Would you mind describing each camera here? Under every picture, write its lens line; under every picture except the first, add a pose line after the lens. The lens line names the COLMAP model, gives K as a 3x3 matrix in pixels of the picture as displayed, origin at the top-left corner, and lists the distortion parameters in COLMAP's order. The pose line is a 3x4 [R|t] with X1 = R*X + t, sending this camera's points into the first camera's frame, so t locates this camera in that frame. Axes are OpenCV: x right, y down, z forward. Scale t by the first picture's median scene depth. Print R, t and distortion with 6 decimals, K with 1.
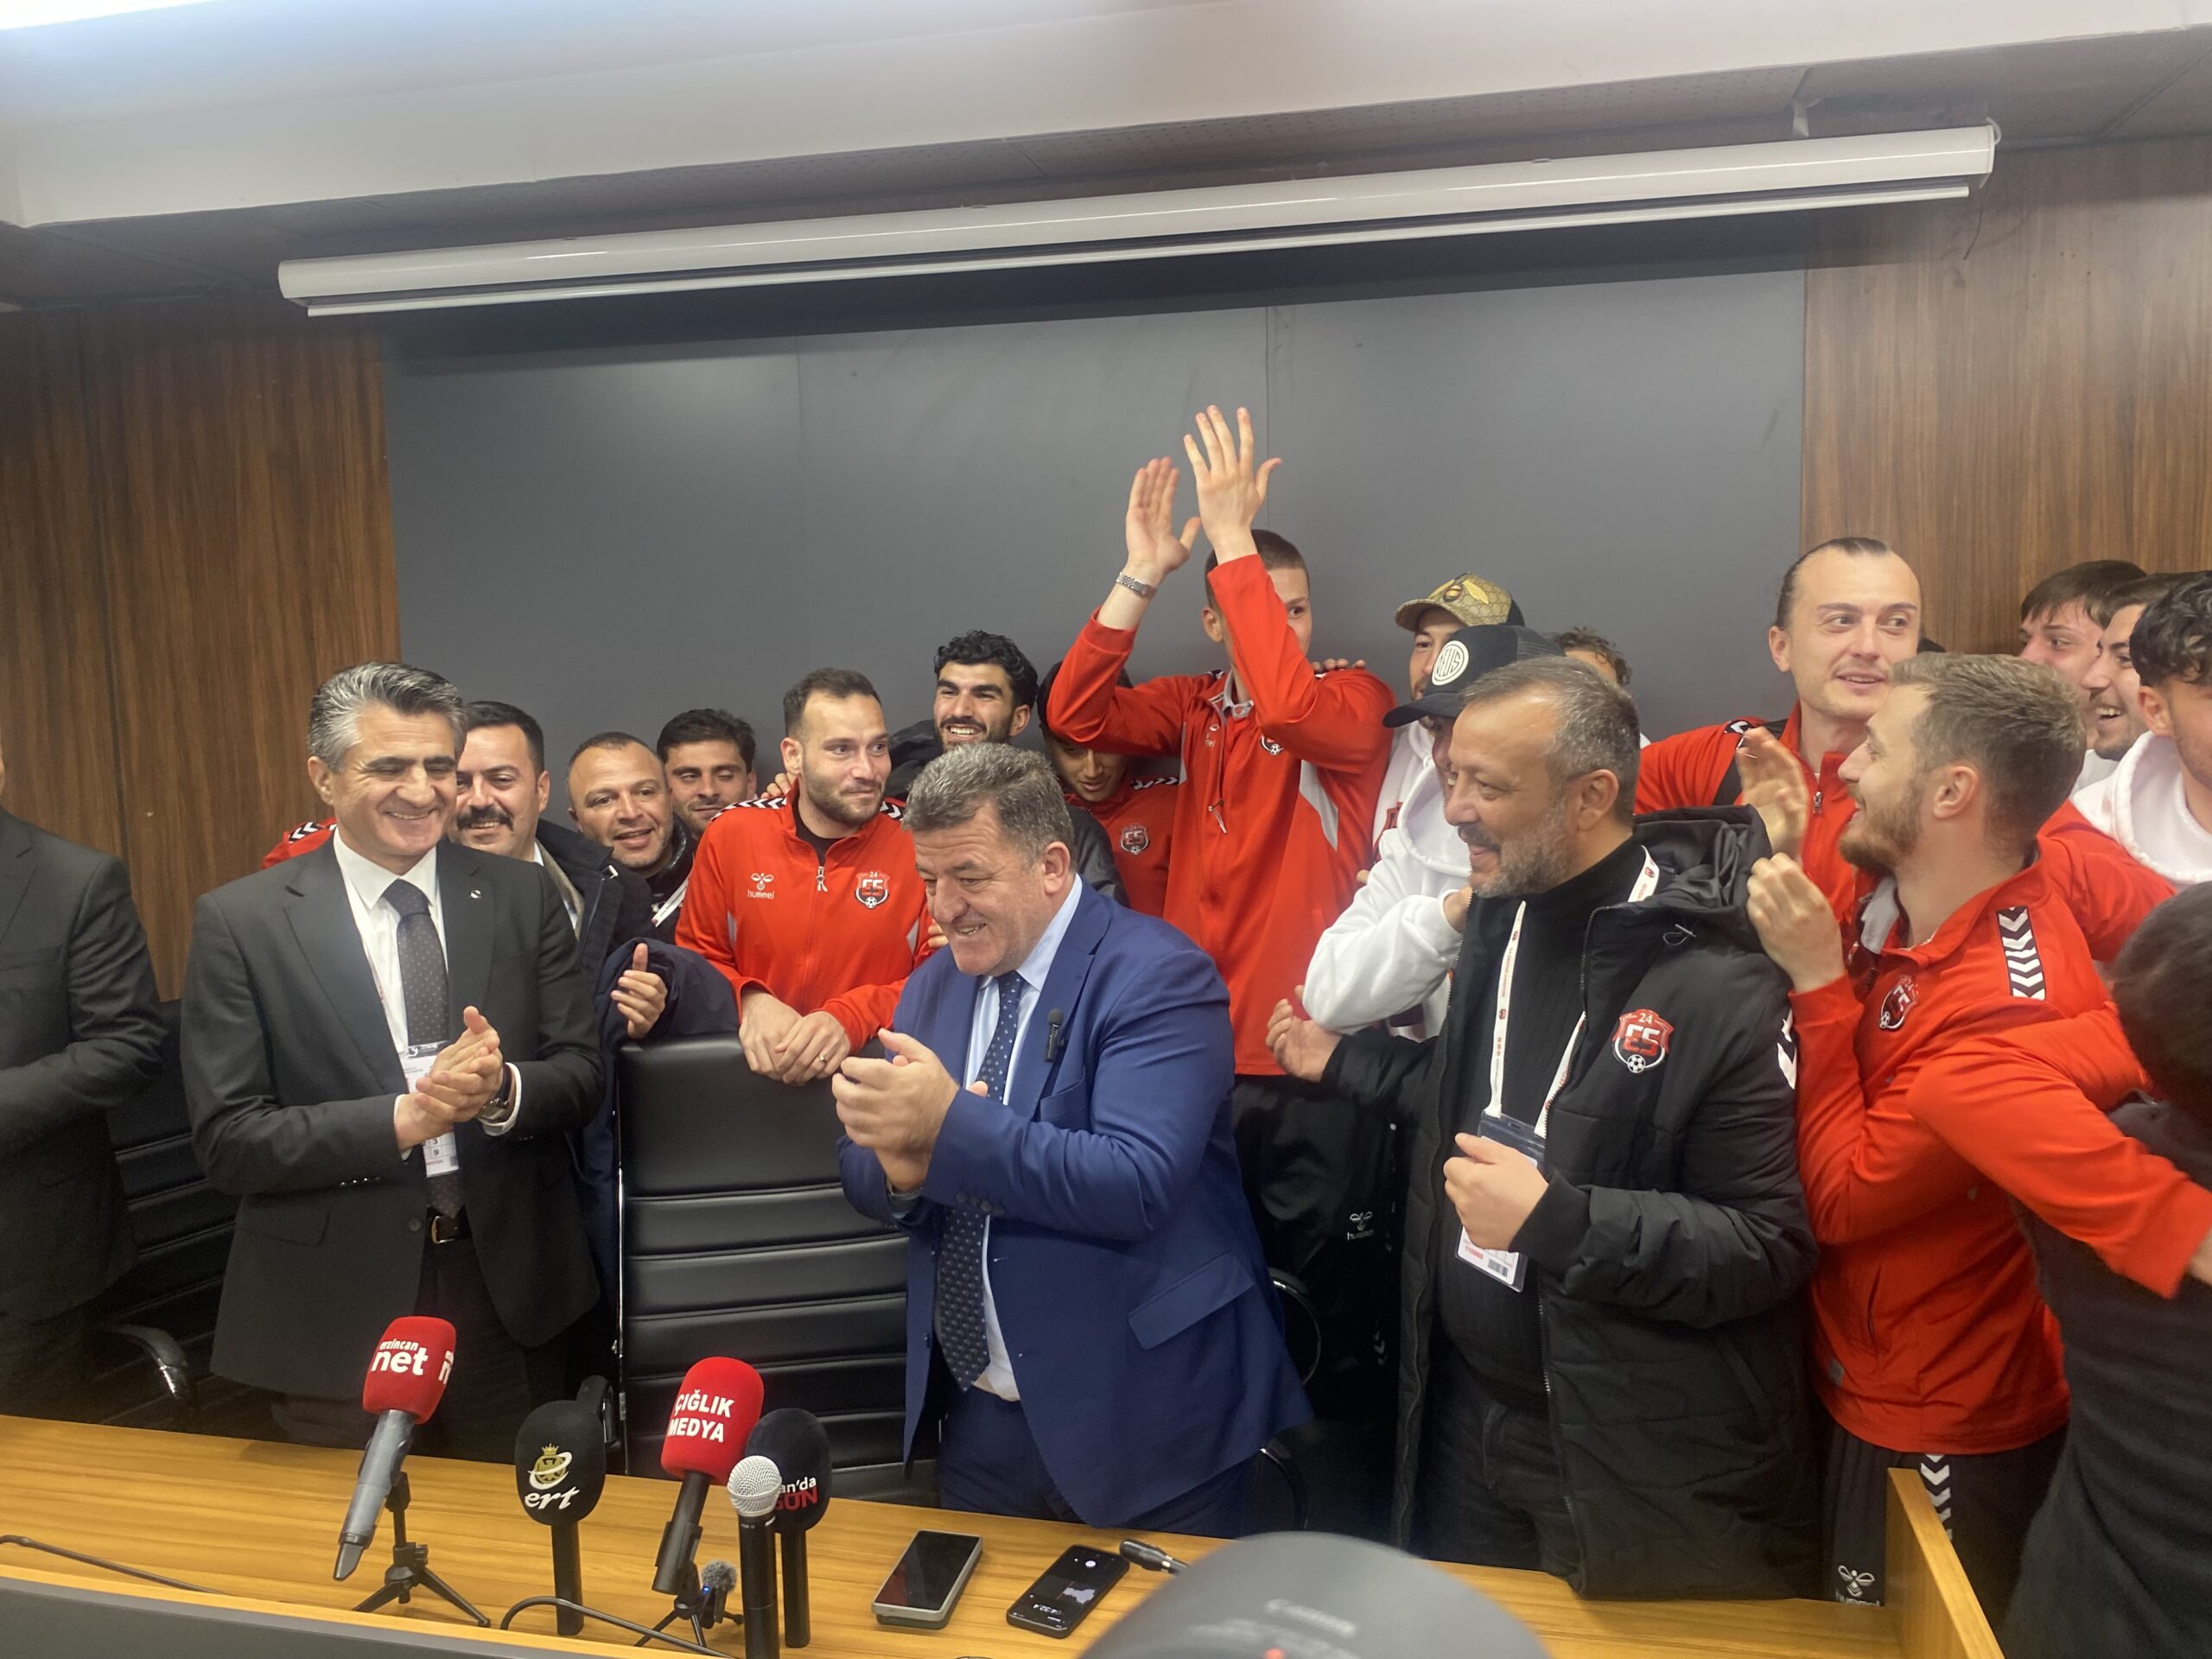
lens RADIAL K [[1665.3, 0, 1106.0], [0, 1665.3, 829.5], [0, 0, 1]] dist [0.003653, -0.003787]
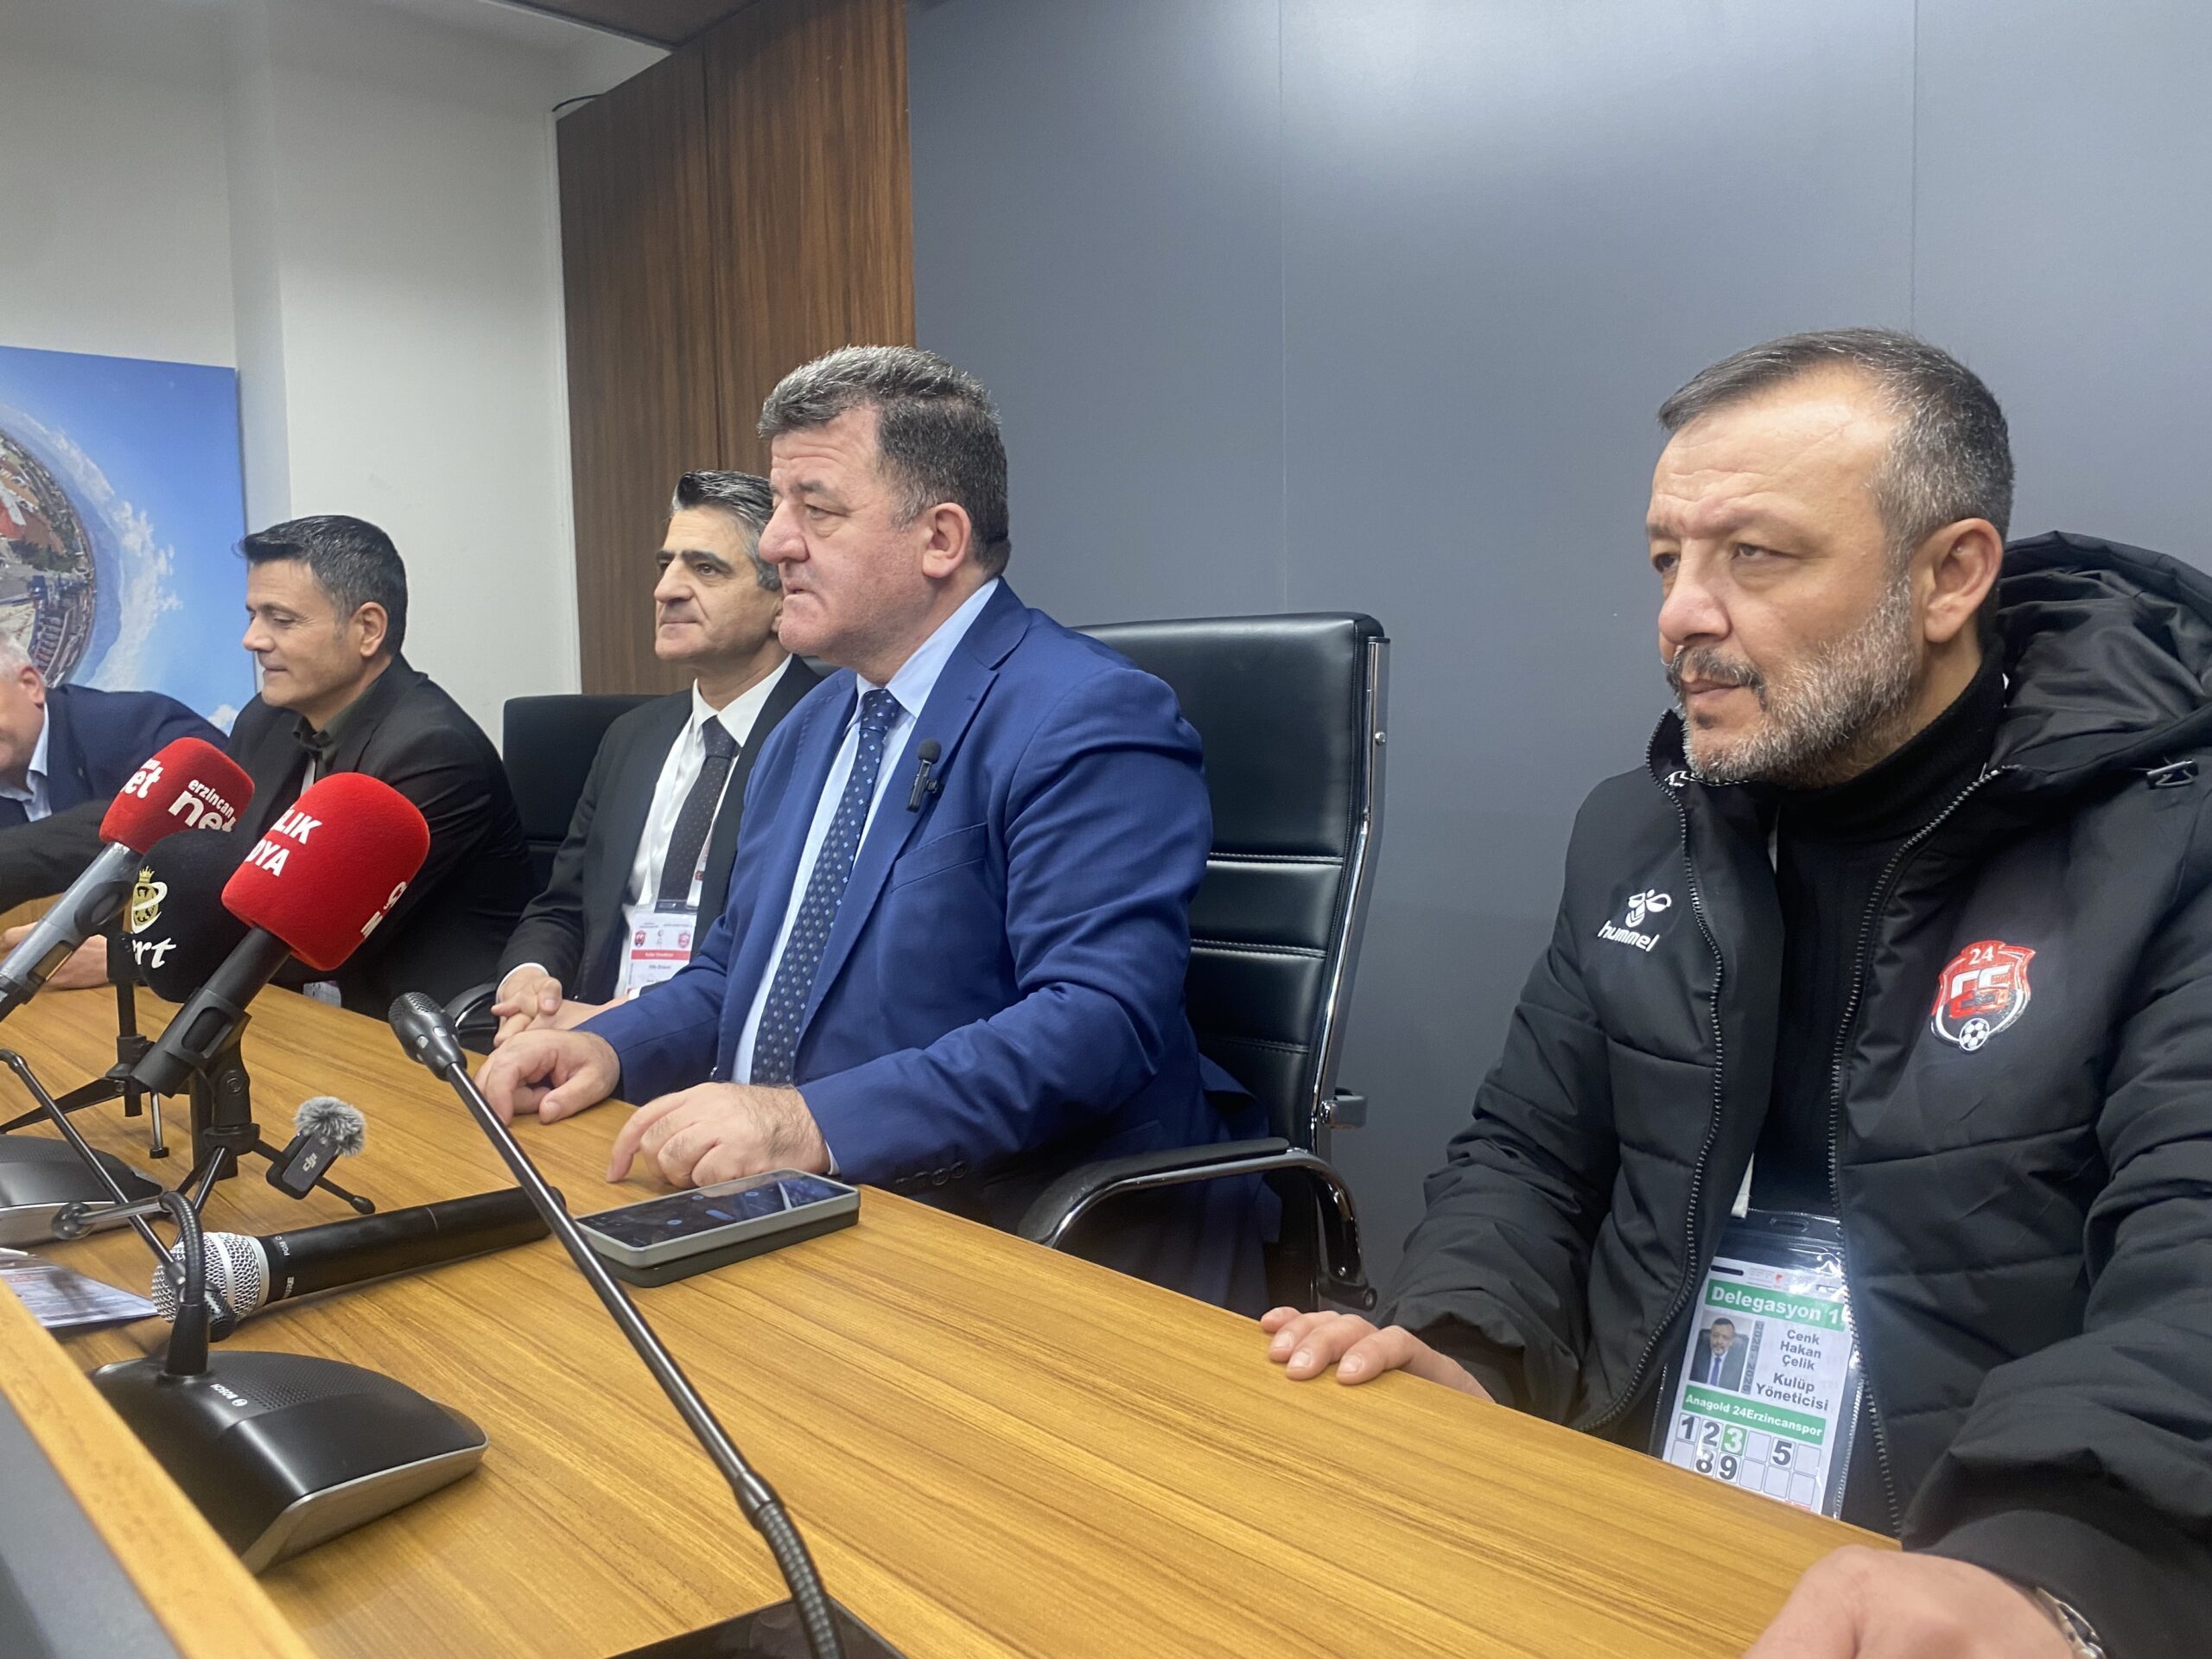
lens RADIAL K [[1613.2, 0, 1110.3], [0, 1613.2, 871.8], [0, 0, 1]] dist [-0.006226, -0.004508]
pose [[0.839240, 0.066405, -0.539691, 0.160418], [-0.061543, 0.997737, 0.027062, 0.158745], [0.540267, 0.010503, 0.841428, 0.321919]]
